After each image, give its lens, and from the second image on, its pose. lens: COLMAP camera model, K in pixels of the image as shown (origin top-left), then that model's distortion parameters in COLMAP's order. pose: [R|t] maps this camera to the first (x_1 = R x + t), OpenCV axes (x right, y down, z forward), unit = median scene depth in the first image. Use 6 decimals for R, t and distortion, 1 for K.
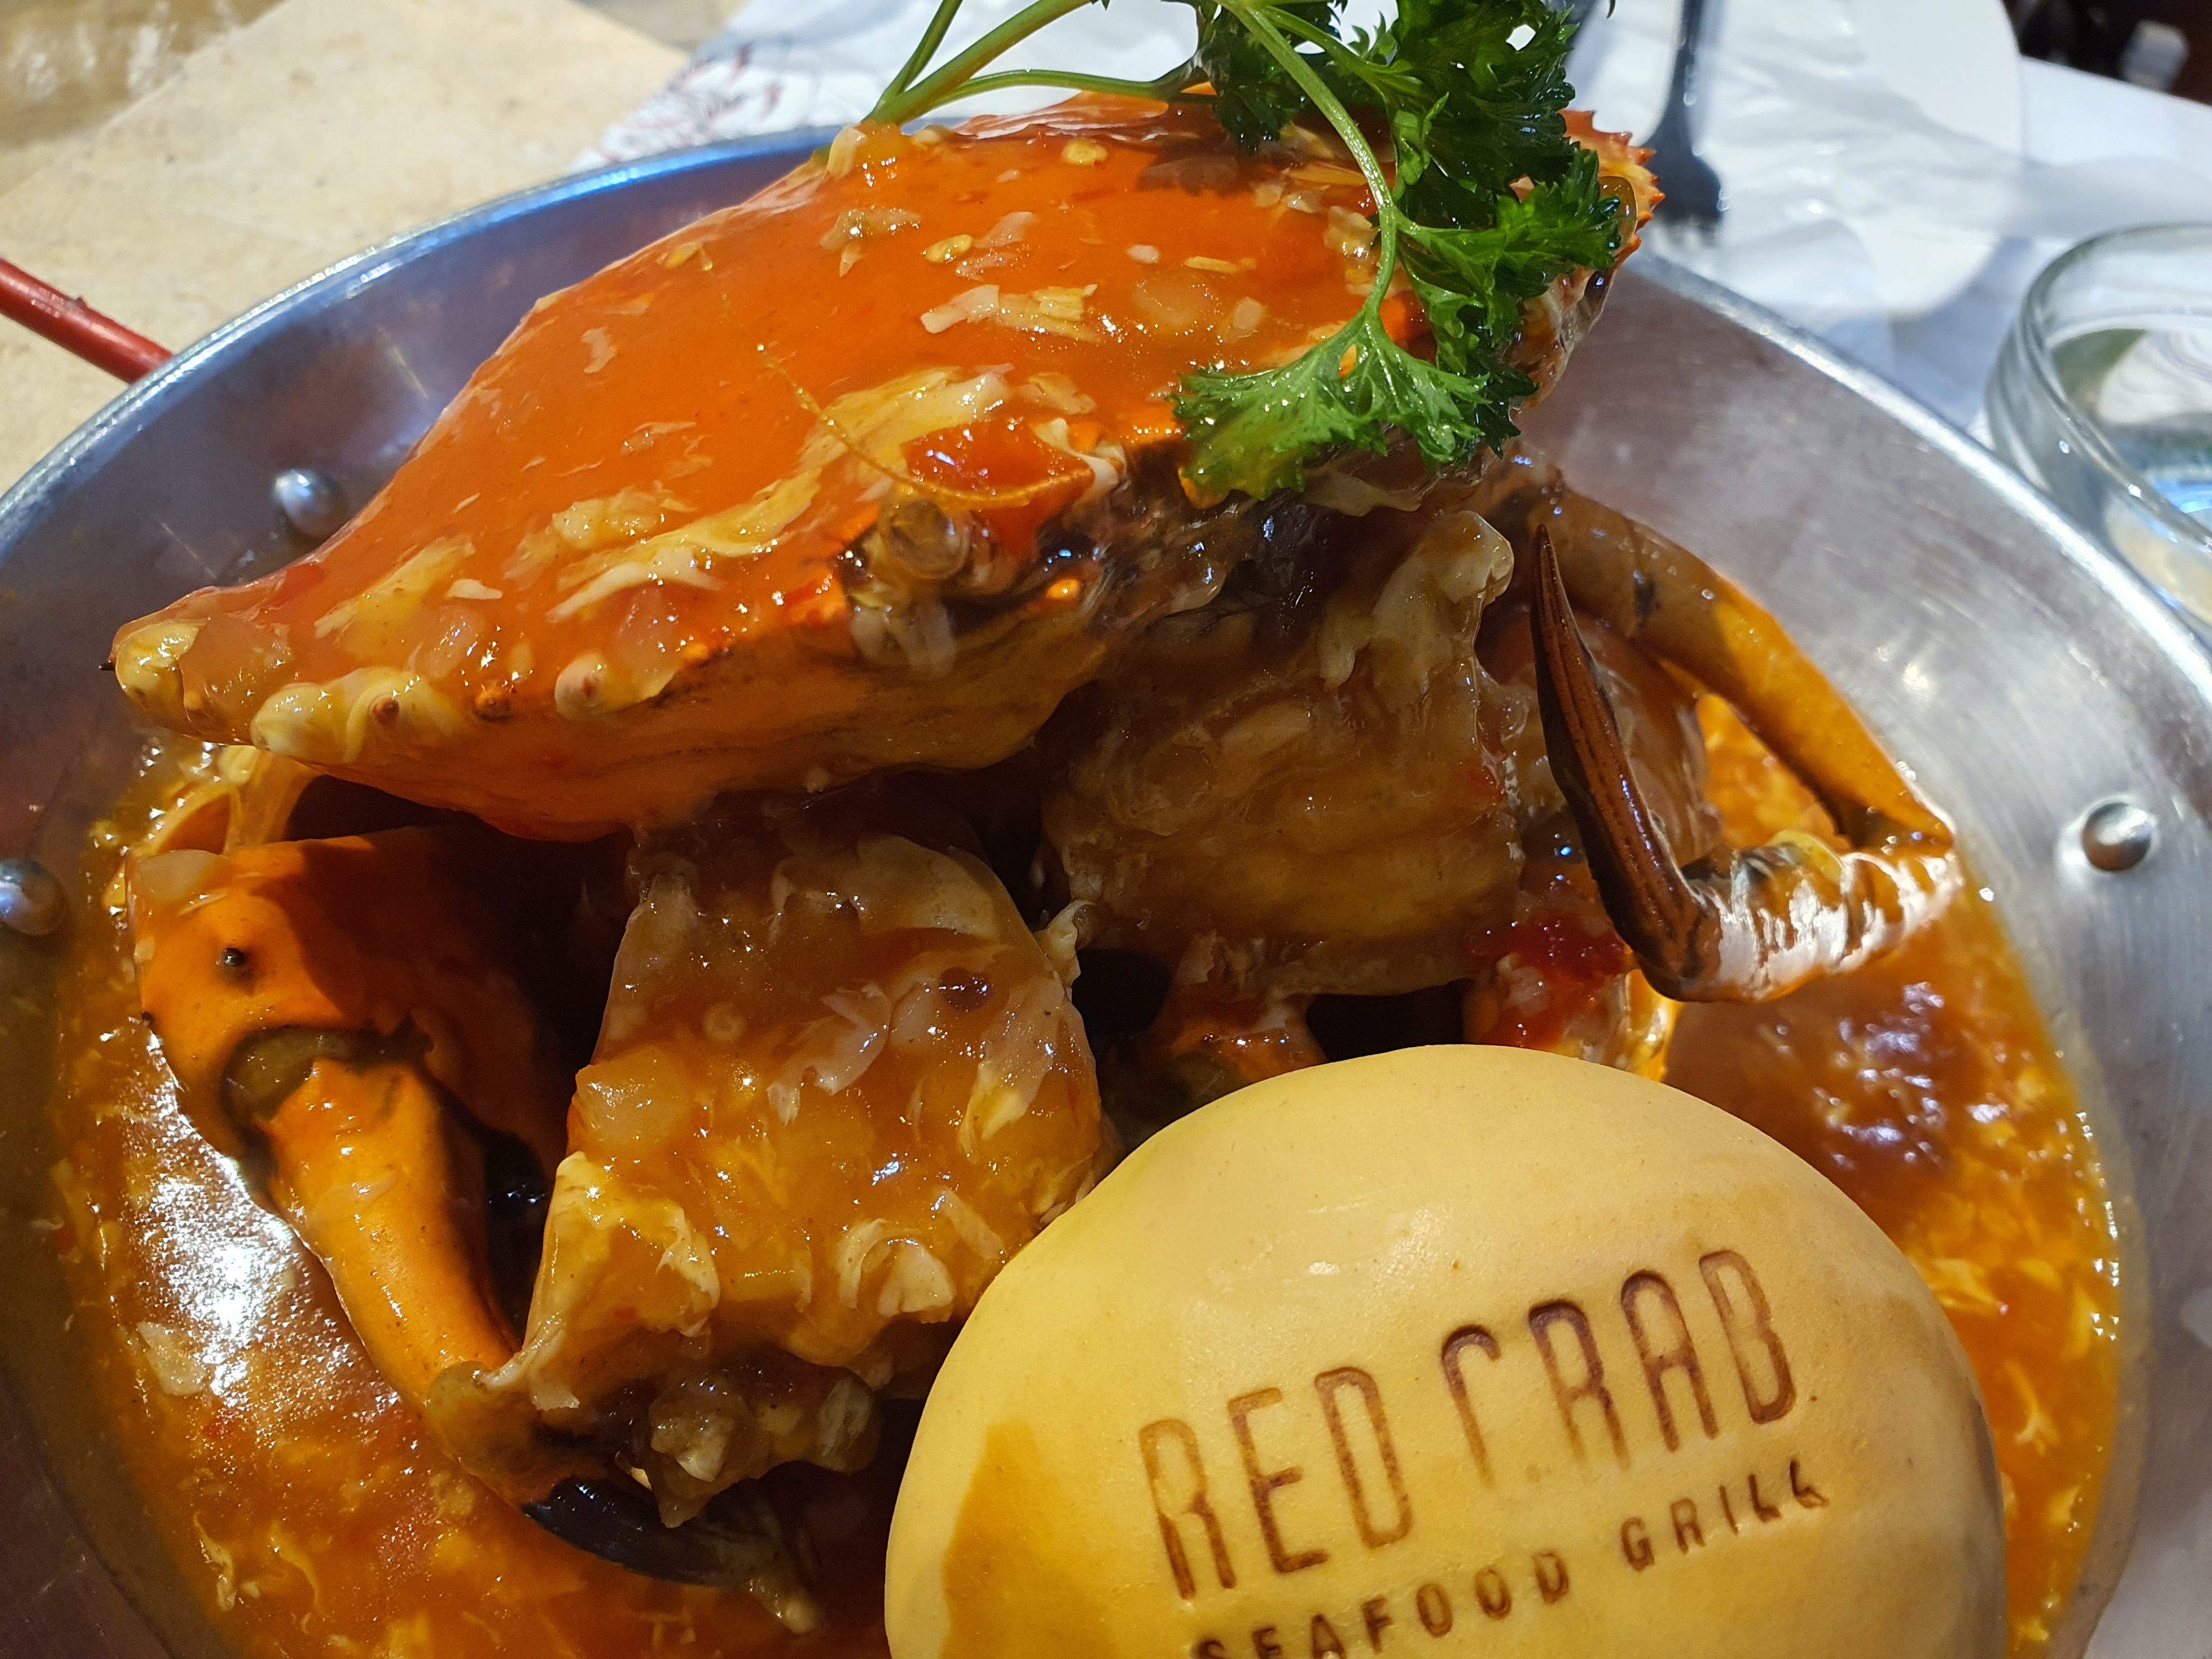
lens RADIAL K [[1821.2, 0, 1148.4], [0, 1821.2, 826.5], [0, 0, 1]] dist [0.105504, -0.415505]
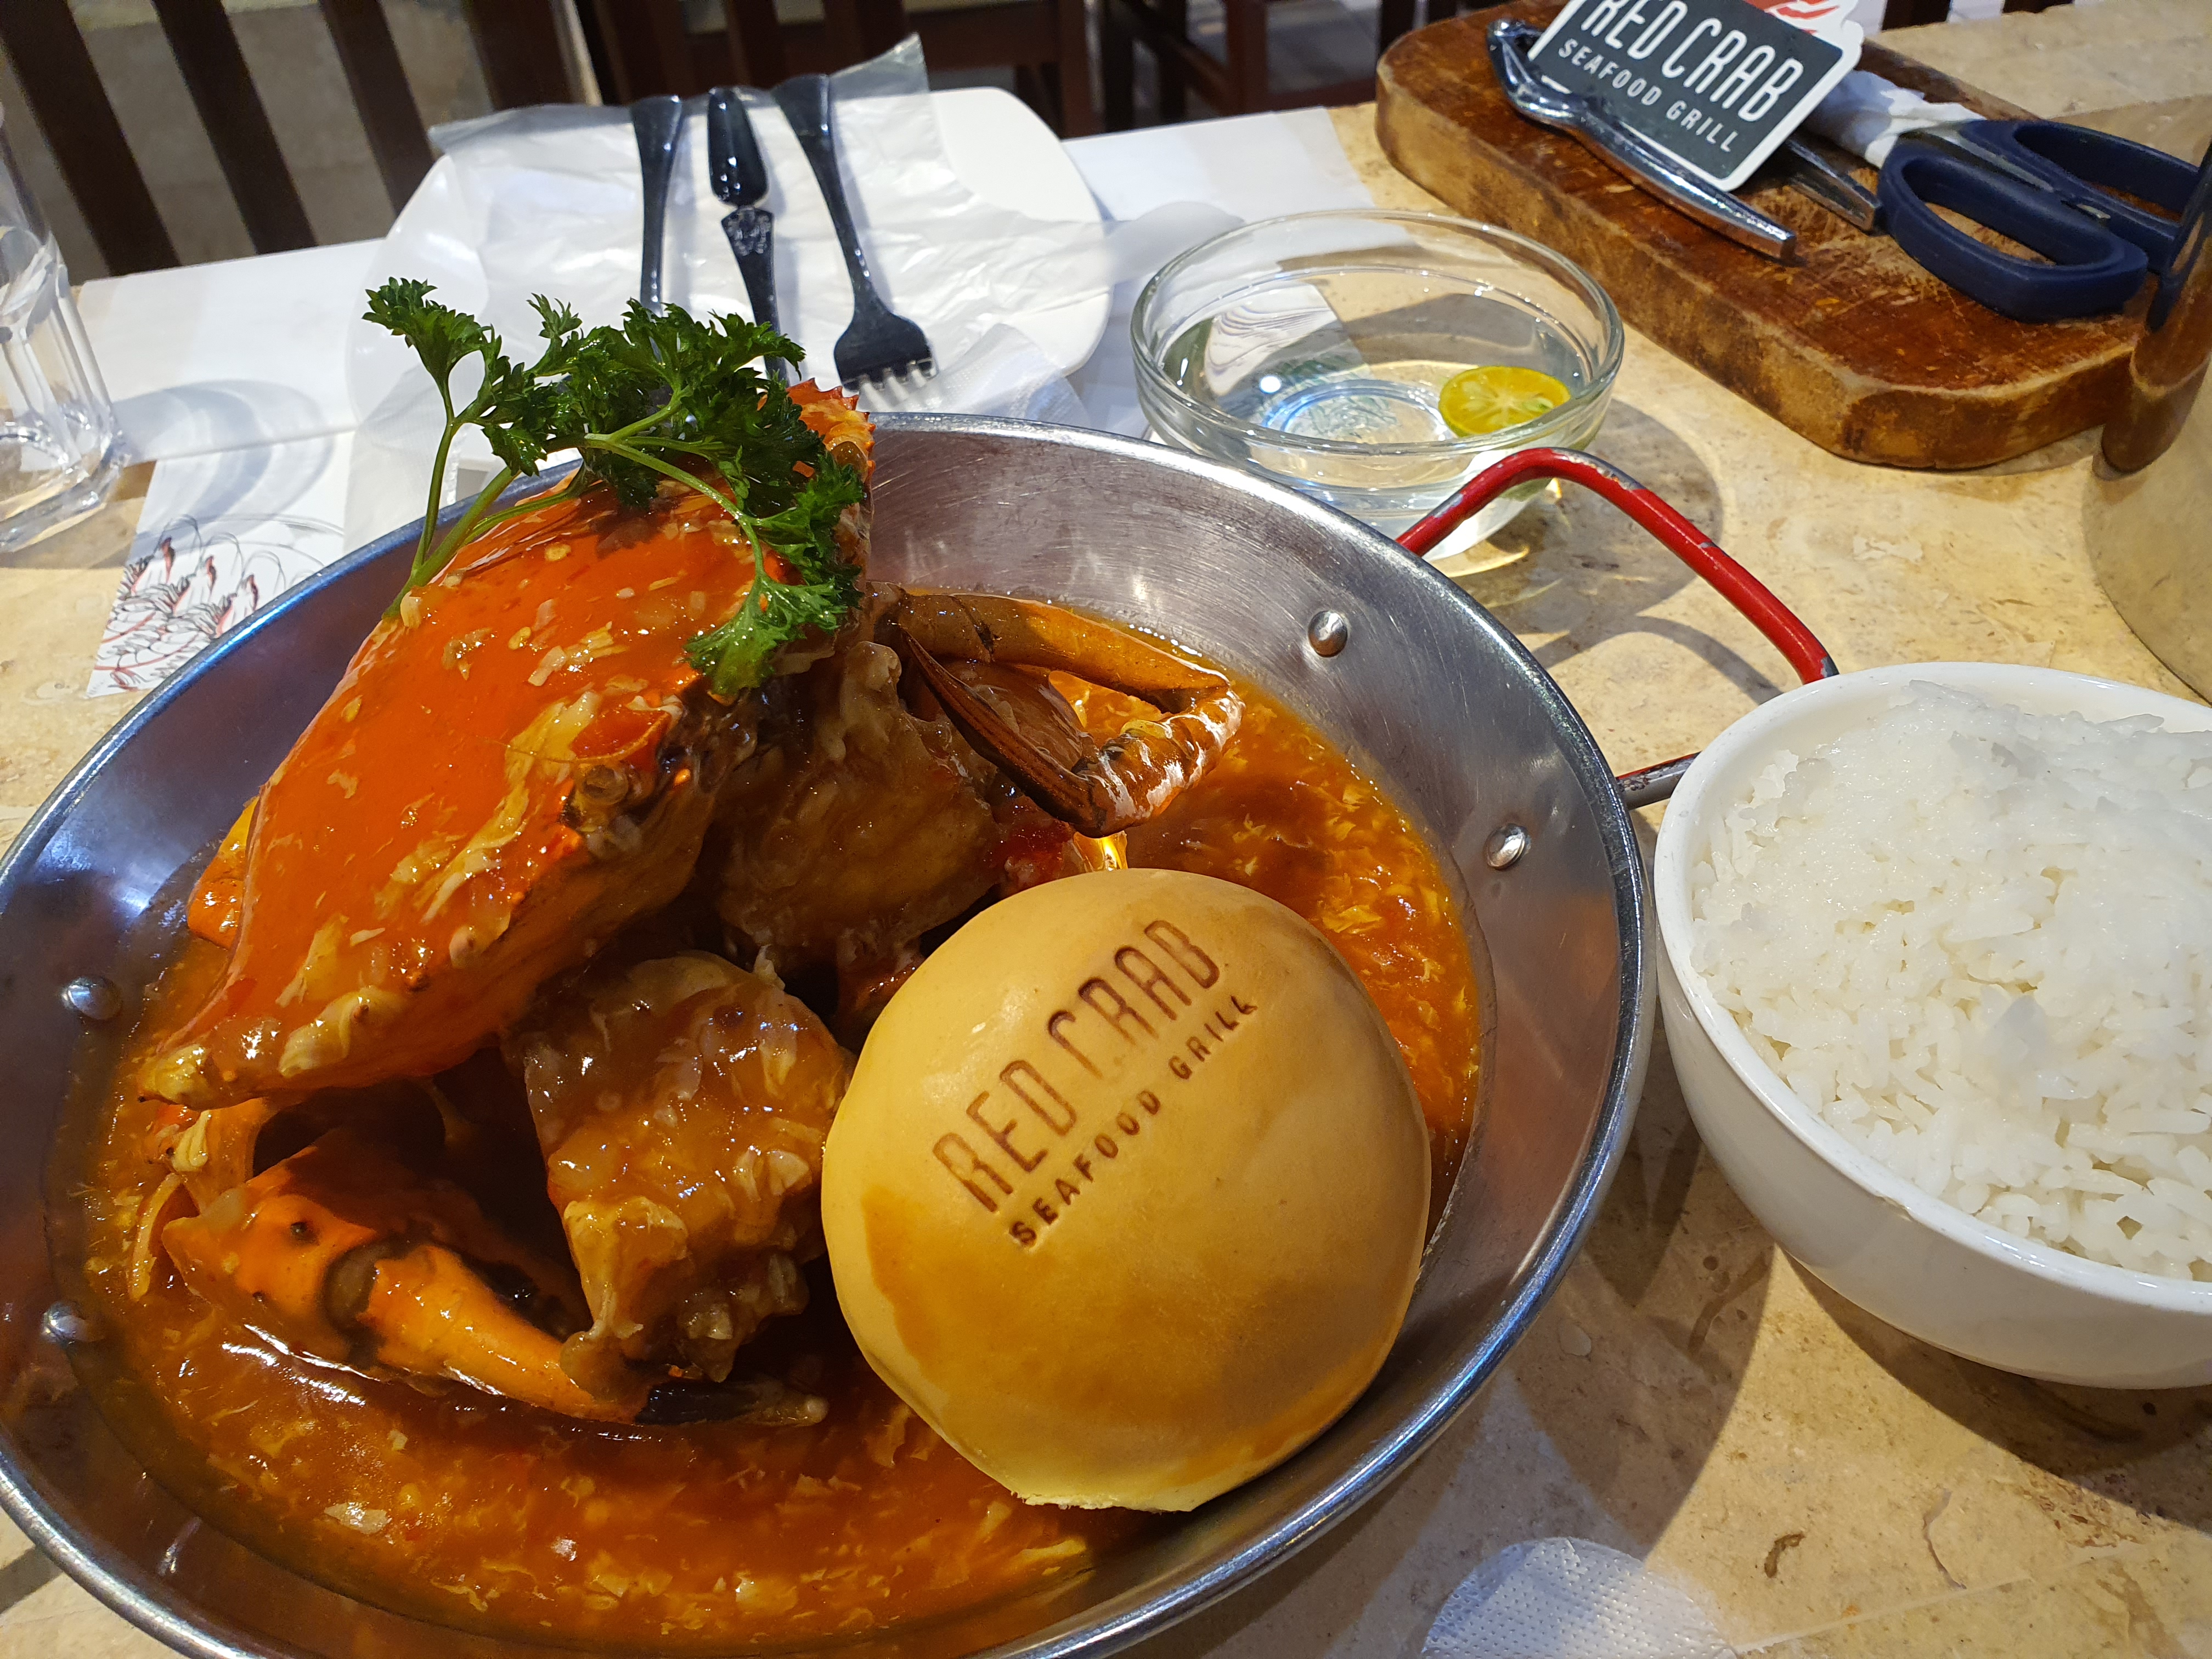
lens RADIAL K [[1821.2, 0, 1148.4], [0, 1821.2, 826.5], [0, 0, 1]] dist [0.105504, -0.415505]
pose [[0.854521, -0.459687, 0.241831, -0.108613], [0.471625, 0.881747, 0.009568, 0.112818], [-0.217632, 0.105877, 0.970271, -0.849320]]
